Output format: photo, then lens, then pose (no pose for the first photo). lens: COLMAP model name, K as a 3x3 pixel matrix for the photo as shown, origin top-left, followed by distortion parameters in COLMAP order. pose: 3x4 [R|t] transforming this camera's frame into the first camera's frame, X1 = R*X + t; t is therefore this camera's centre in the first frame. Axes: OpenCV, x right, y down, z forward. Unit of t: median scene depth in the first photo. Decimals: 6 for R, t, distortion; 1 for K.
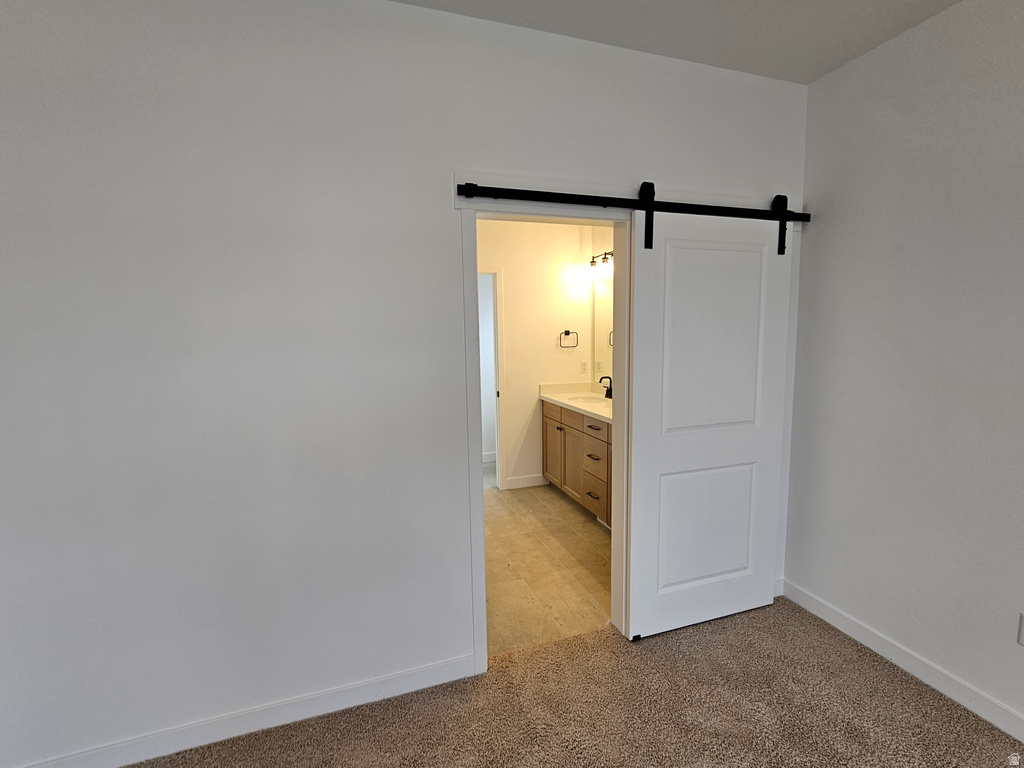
lens RADIAL K [[466.9, 0, 513.7], [0, 466.9, 386.5], [0, 0, 1]] dist [0.001432, 0.000000]
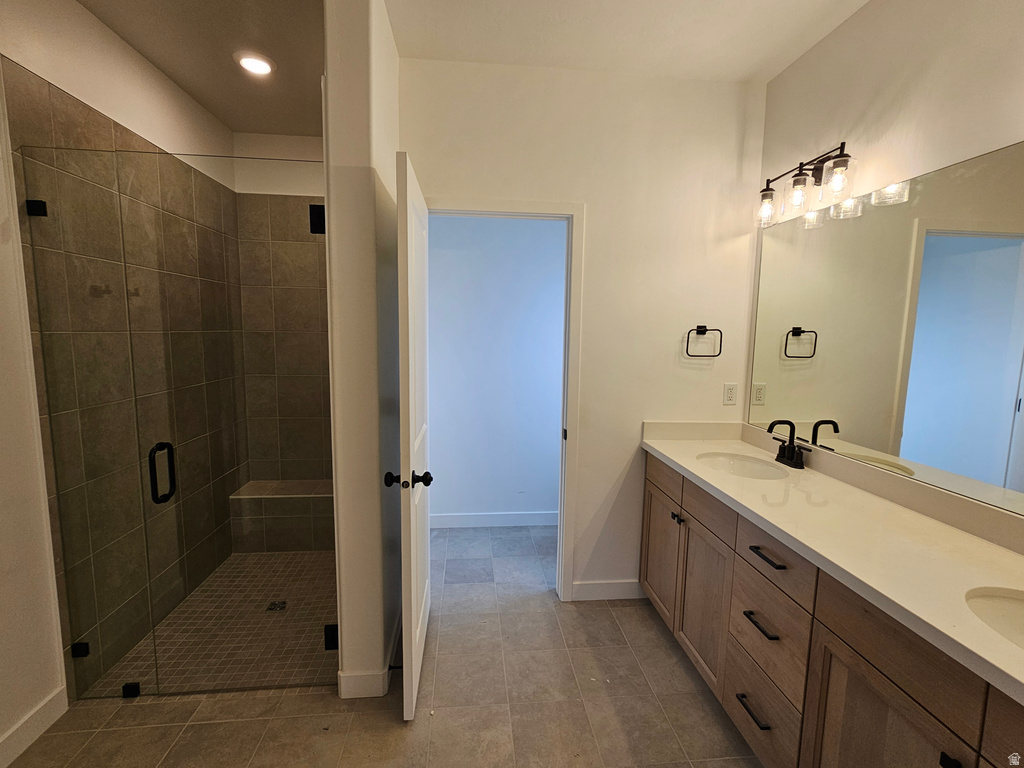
lens RADIAL K [[466.9, 0, 513.7], [0, 466.9, 386.5], [0, 0, 1]] dist [0.001432, 0.000000]
pose [[0.973105, 0.059897, -0.222441, 0.028144], [-0.059477, 0.998193, 0.008593, -0.042850], [0.222553, 0.004869, 0.974908, 0.440091]]
